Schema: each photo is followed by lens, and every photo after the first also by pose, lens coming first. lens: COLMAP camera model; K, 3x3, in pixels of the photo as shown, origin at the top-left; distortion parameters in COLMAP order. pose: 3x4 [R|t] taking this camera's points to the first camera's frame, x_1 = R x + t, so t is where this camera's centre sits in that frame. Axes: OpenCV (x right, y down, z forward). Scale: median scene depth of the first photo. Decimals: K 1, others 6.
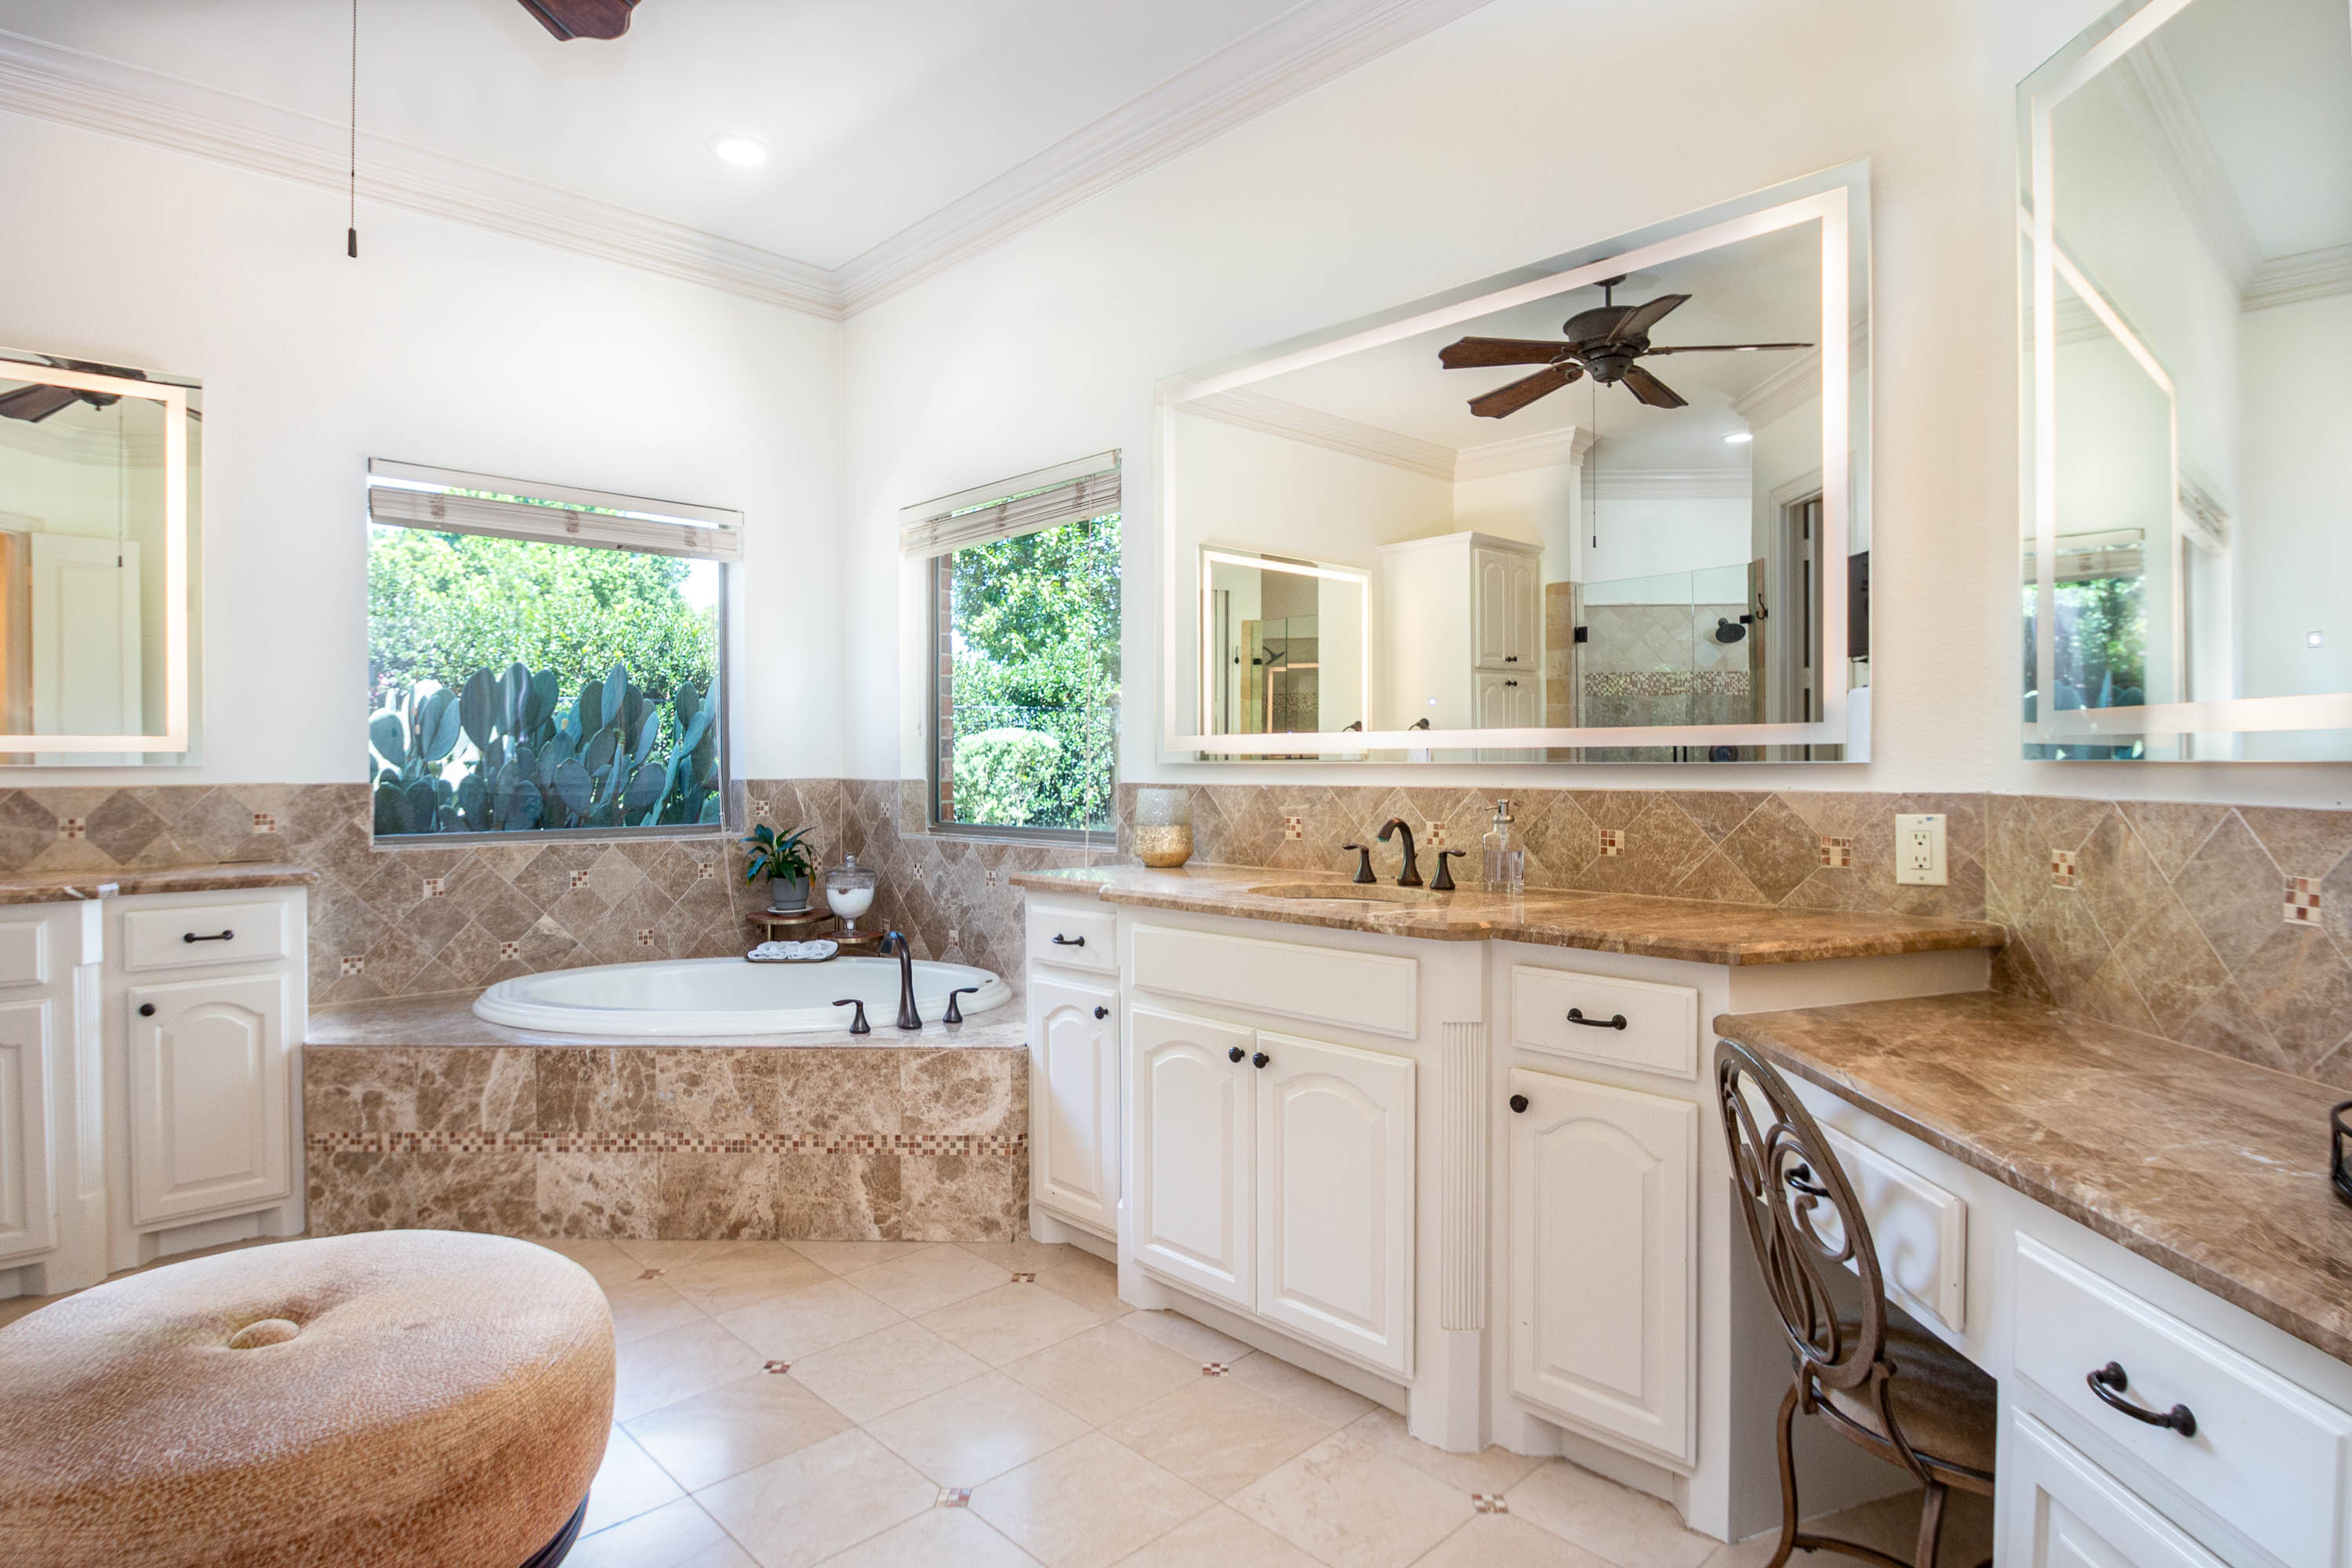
lens RADIAL K [[1237.0, 0, 1151.6], [0, 1237.0, 771.2], [0, 0, 1]] dist [-0.005054, -0.013549]
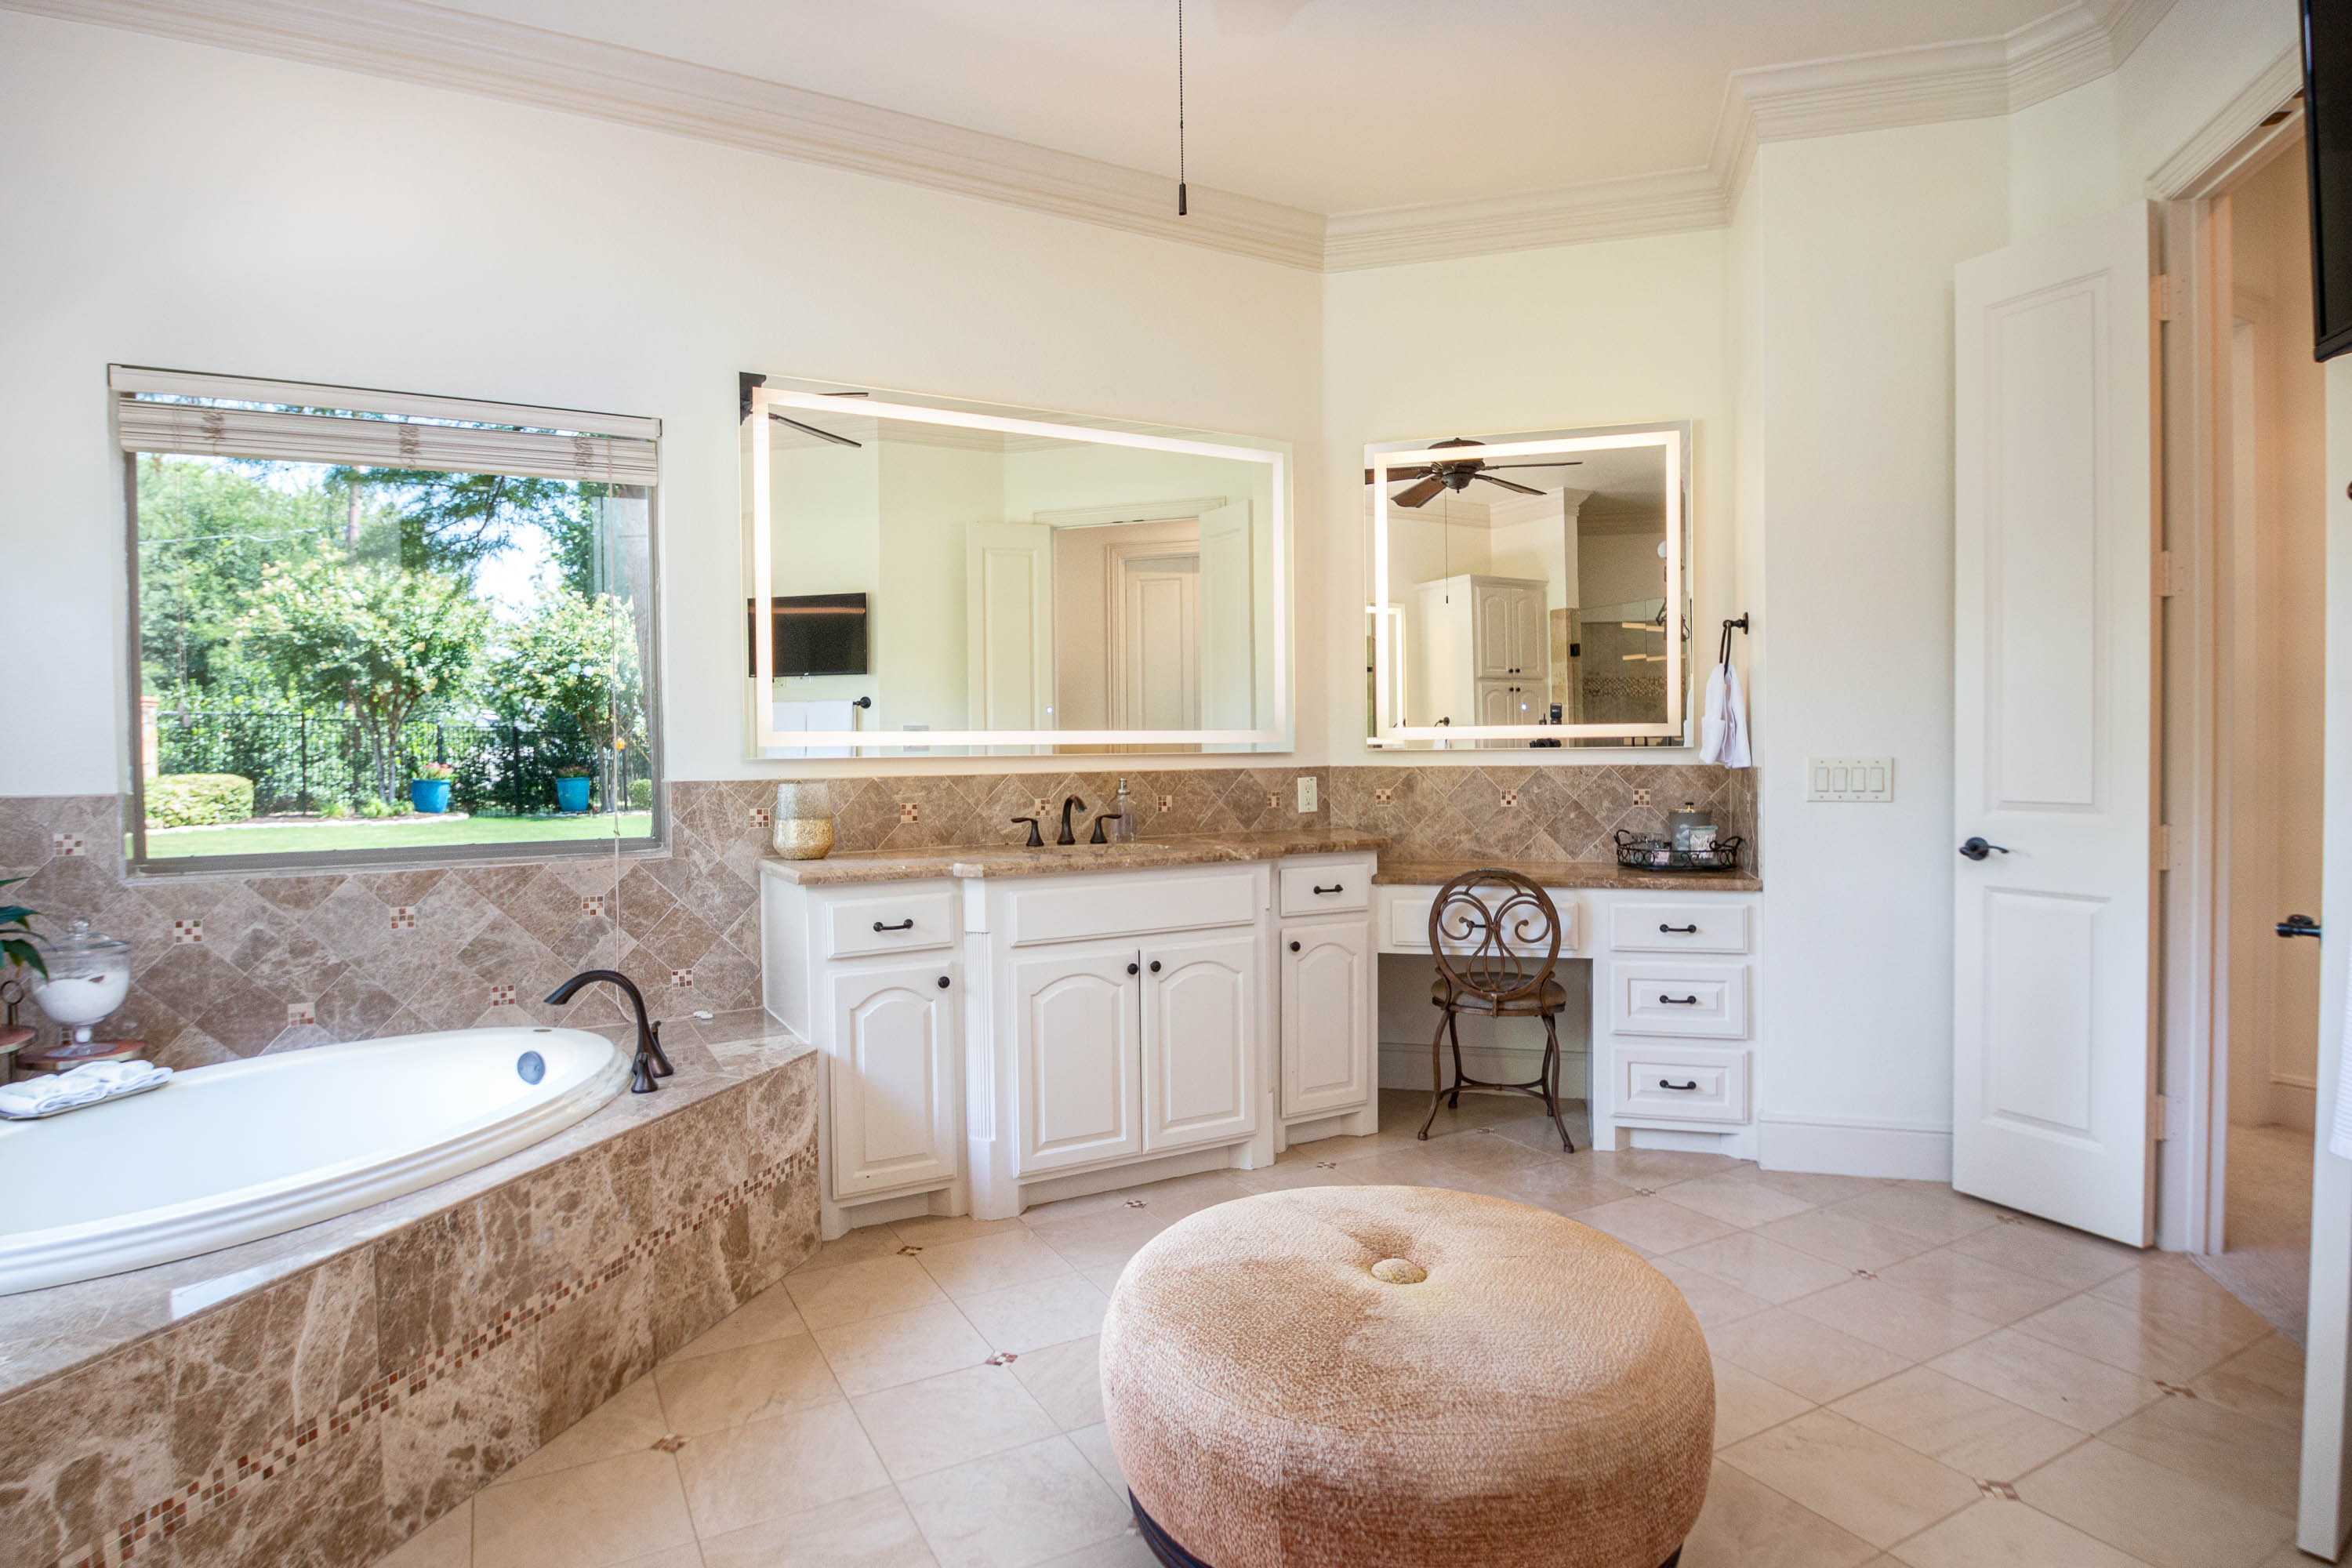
lens RADIAL K [[1237.0, 0, 1157.8], [0, 1237.0, 766.4], [0, 0, 1]] dist [-0.005054, -0.013549]
pose [[0.274881, -0.014823, 0.961364, -0.966531], [0.018479, 0.999778, 0.010132, -0.005551], [-0.961301, 0.014980, 0.275093, 0.468099]]
